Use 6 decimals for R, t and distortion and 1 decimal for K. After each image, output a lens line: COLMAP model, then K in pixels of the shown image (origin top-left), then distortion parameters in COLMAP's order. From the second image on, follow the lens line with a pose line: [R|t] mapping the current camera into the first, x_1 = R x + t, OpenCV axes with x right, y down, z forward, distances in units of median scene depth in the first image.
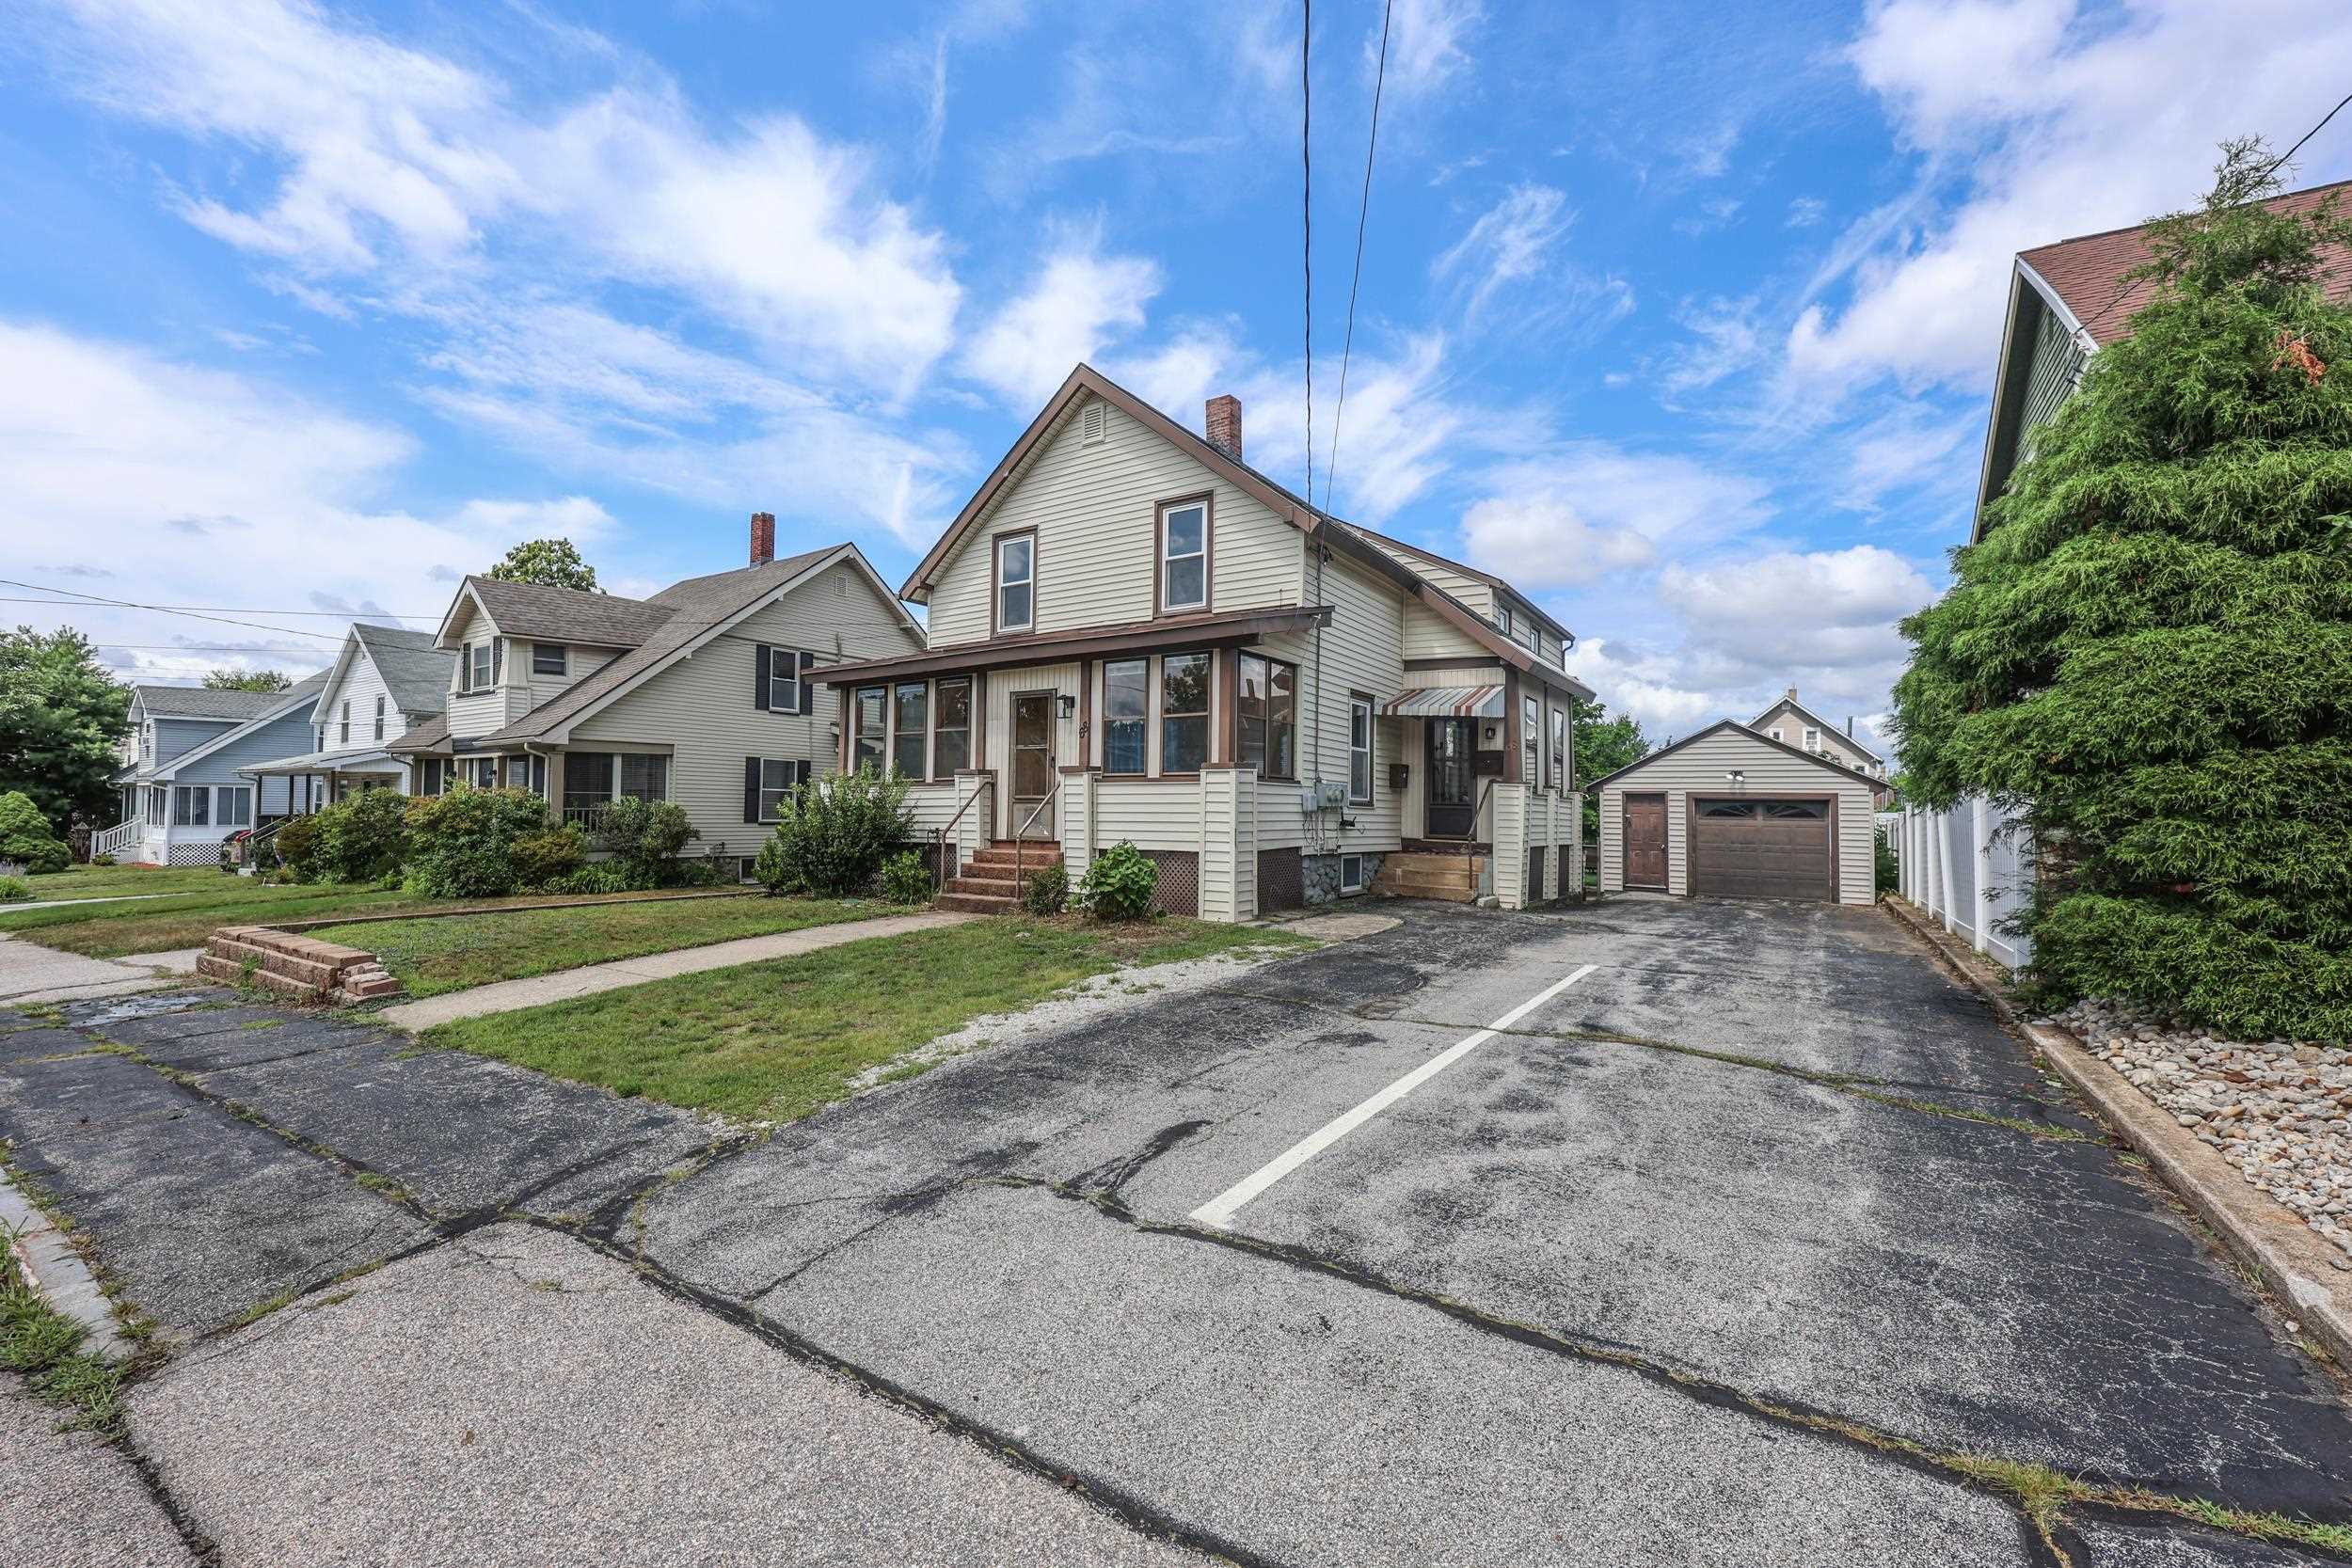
lens RADIAL K [[989.2, 0, 1163.4], [0, 989.2, 795.1], [0, 0, 1]] dist [0.005669, 0.000158]
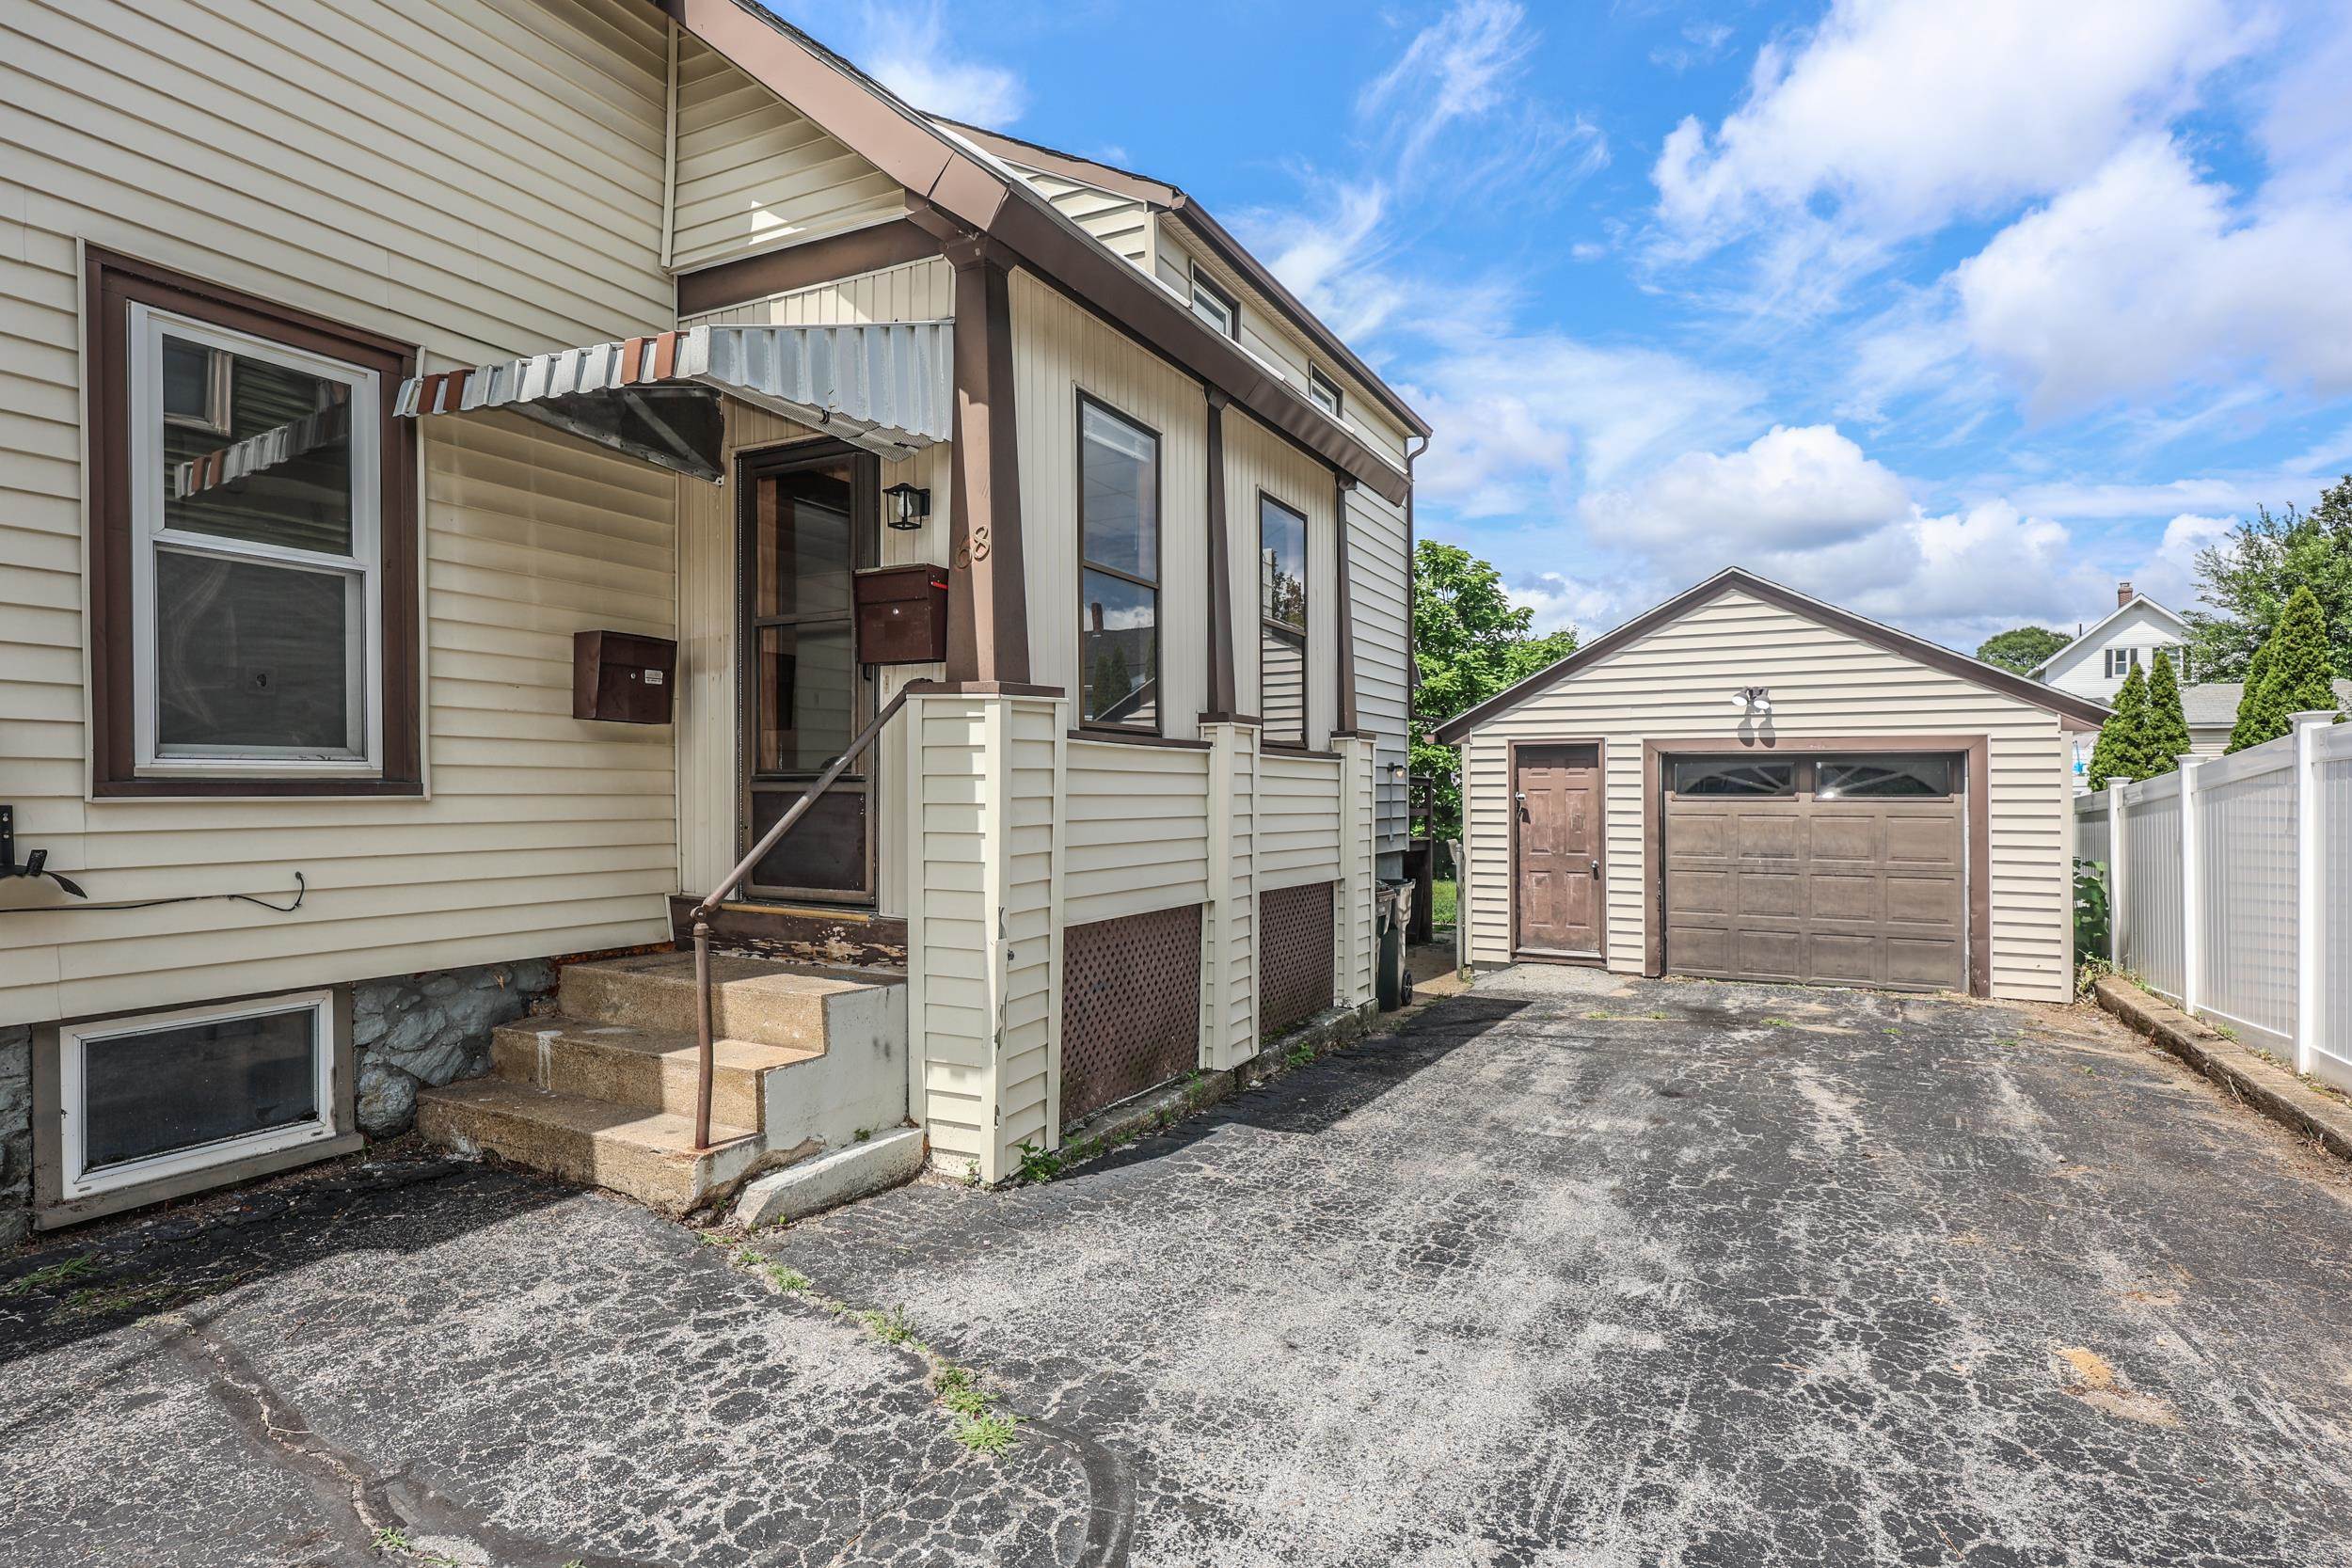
lens RADIAL K [[1237.2, 0, 1181.7], [0, 1237.2, 782.9], [0, 0, 1]] dist [-0.004528, -0.000177]
pose [[0.994154, -0.013428, 0.107130, 0.257488], [0.011900, 0.999818, 0.014886, 0.005187], [-0.107311, -0.013524, 0.994134, 0.464826]]
